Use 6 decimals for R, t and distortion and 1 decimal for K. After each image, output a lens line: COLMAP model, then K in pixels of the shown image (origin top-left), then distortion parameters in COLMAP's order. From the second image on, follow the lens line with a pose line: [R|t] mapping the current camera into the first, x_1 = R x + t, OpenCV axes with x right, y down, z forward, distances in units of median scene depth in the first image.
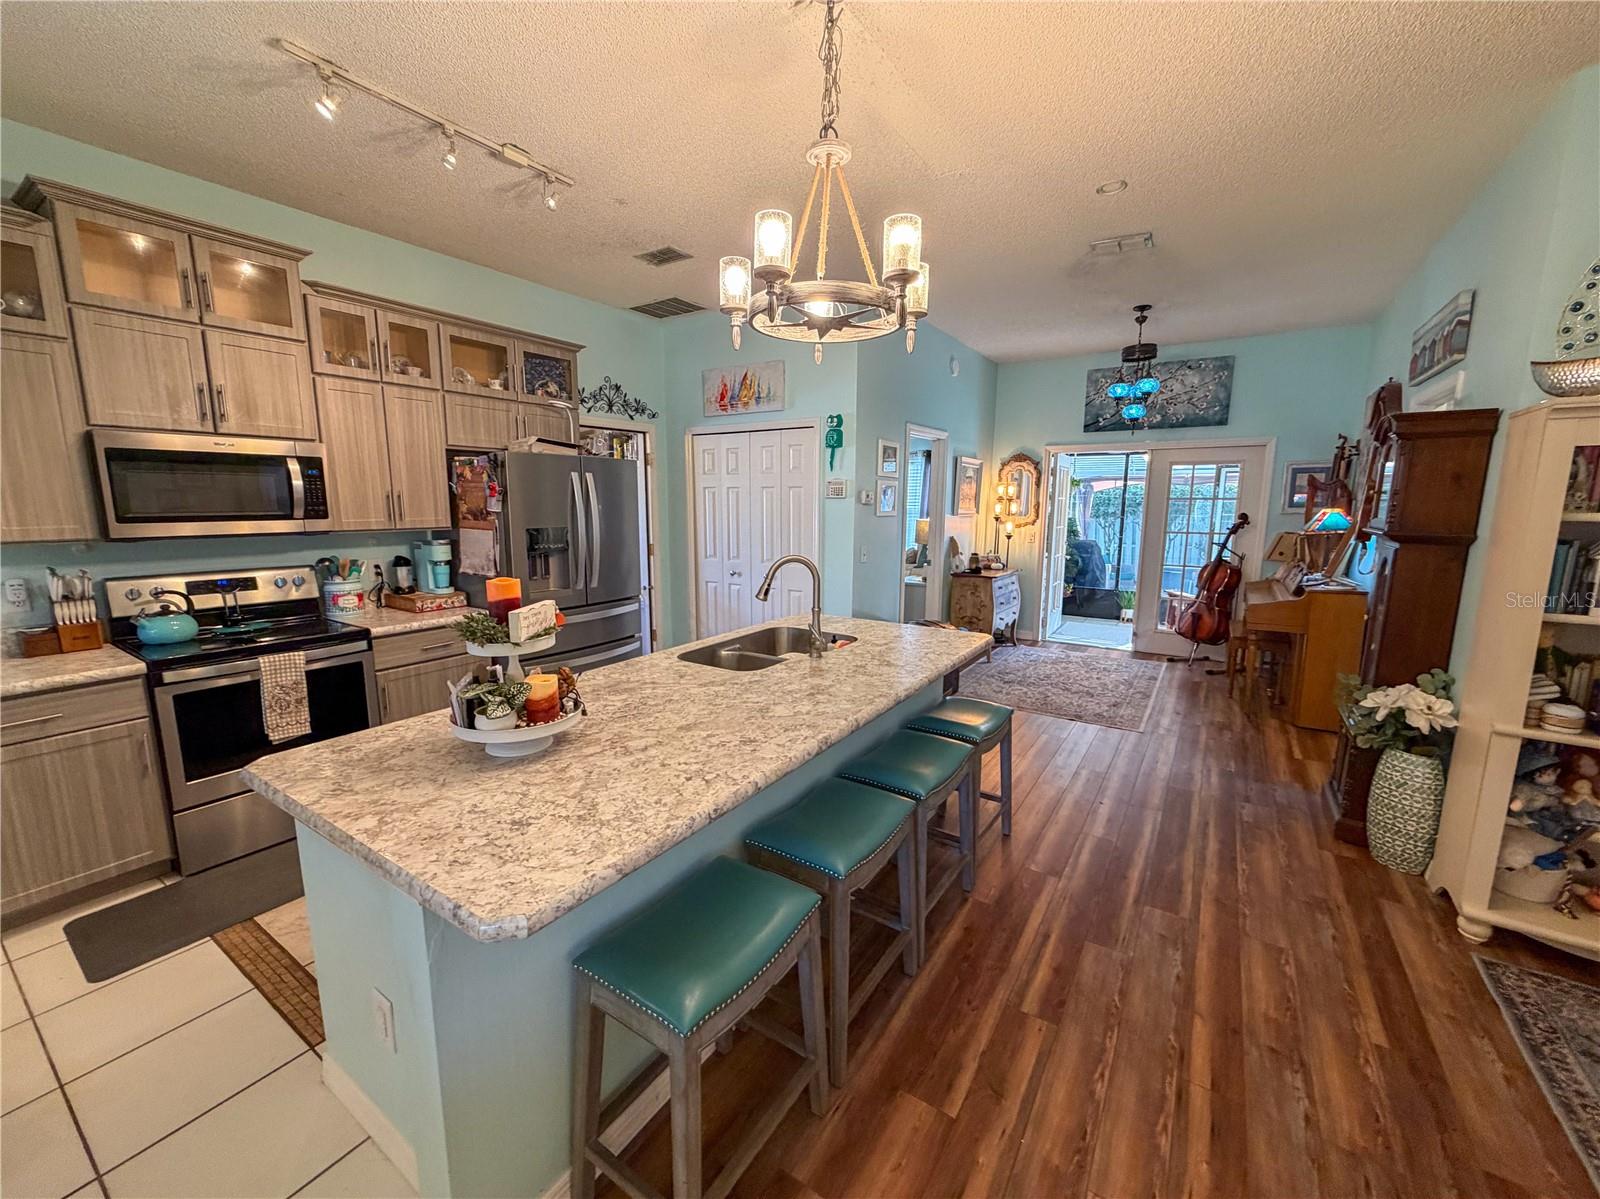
lens RADIAL K [[639.6, 0, 800.0], [0, 639.6, 599.5], [0, 0, 1]] dist [0.001929, 0.000203]
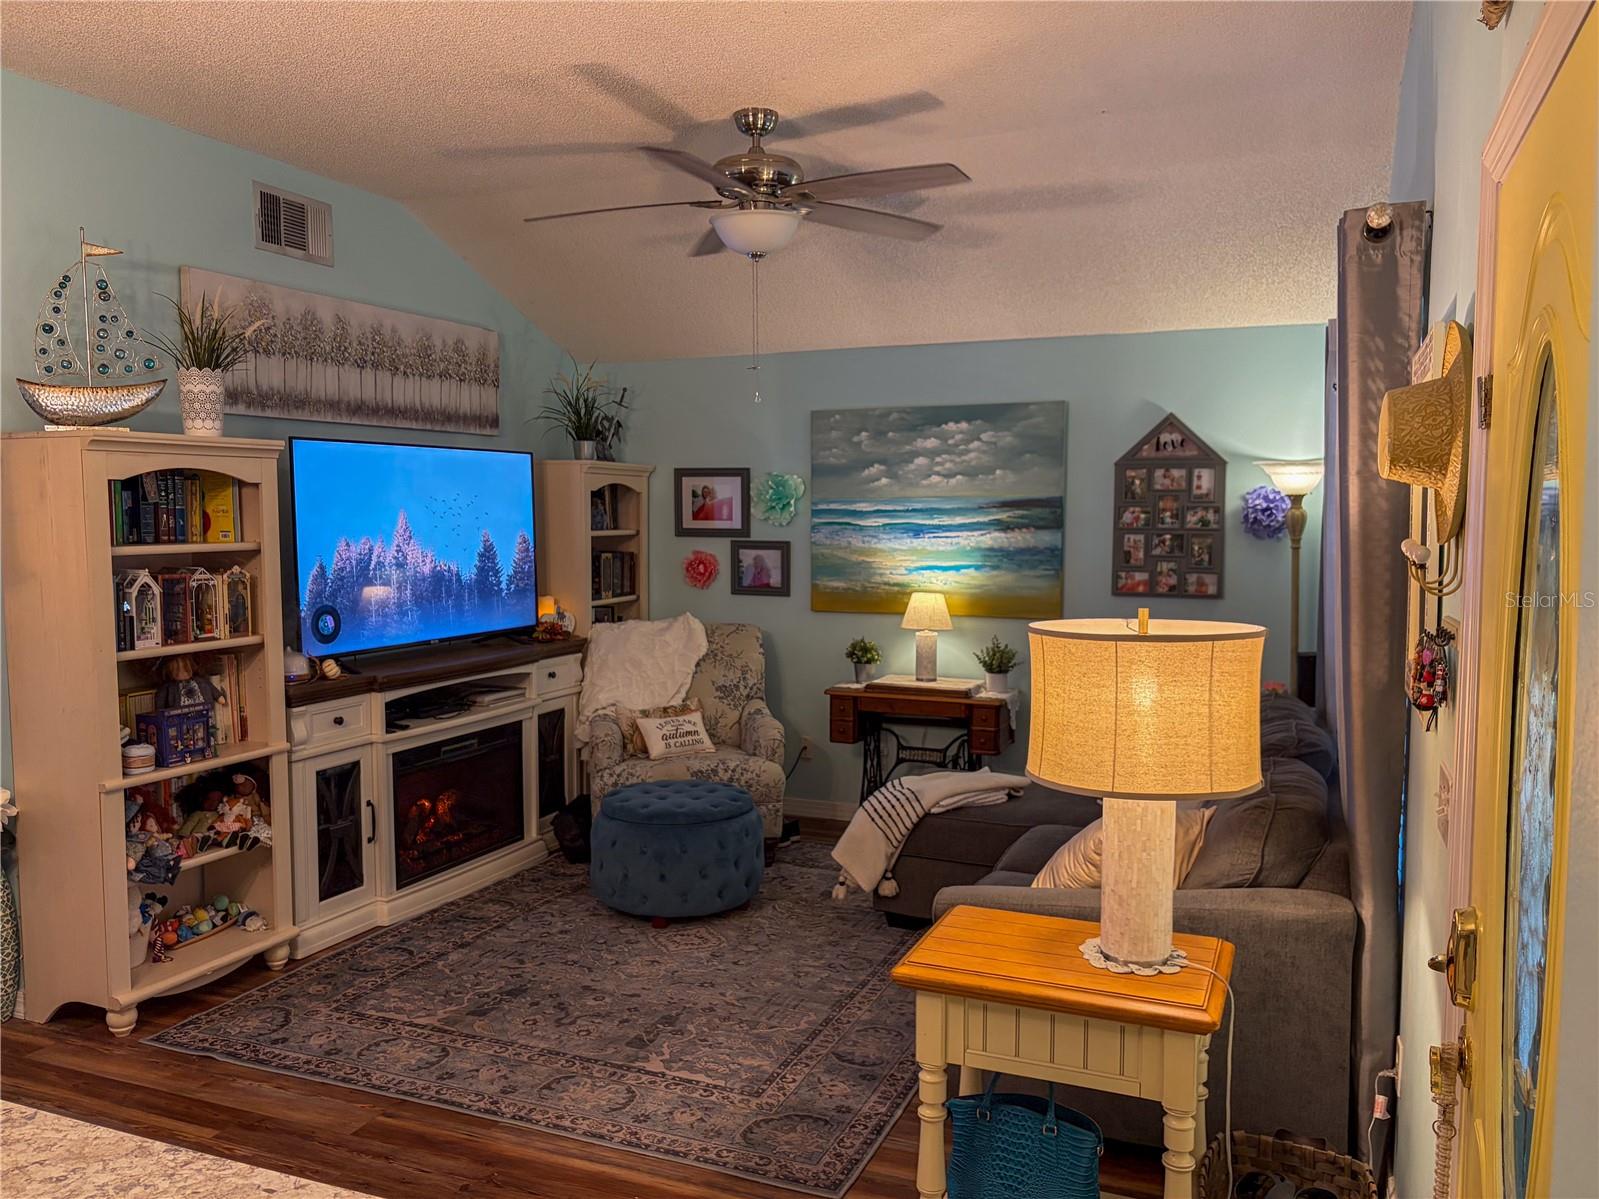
lens RADIAL K [[1220.0, 0, 800.4], [0, 1220.0, 603.5], [0, 0, 1]] dist [0.068514, -0.081047]
pose [[-0.190590, -0.077645, 0.978594, -0.565806], [0.155685, 0.981860, 0.108226, -0.063624], [-0.969246, 0.172979, -0.175045, 0.234393]]
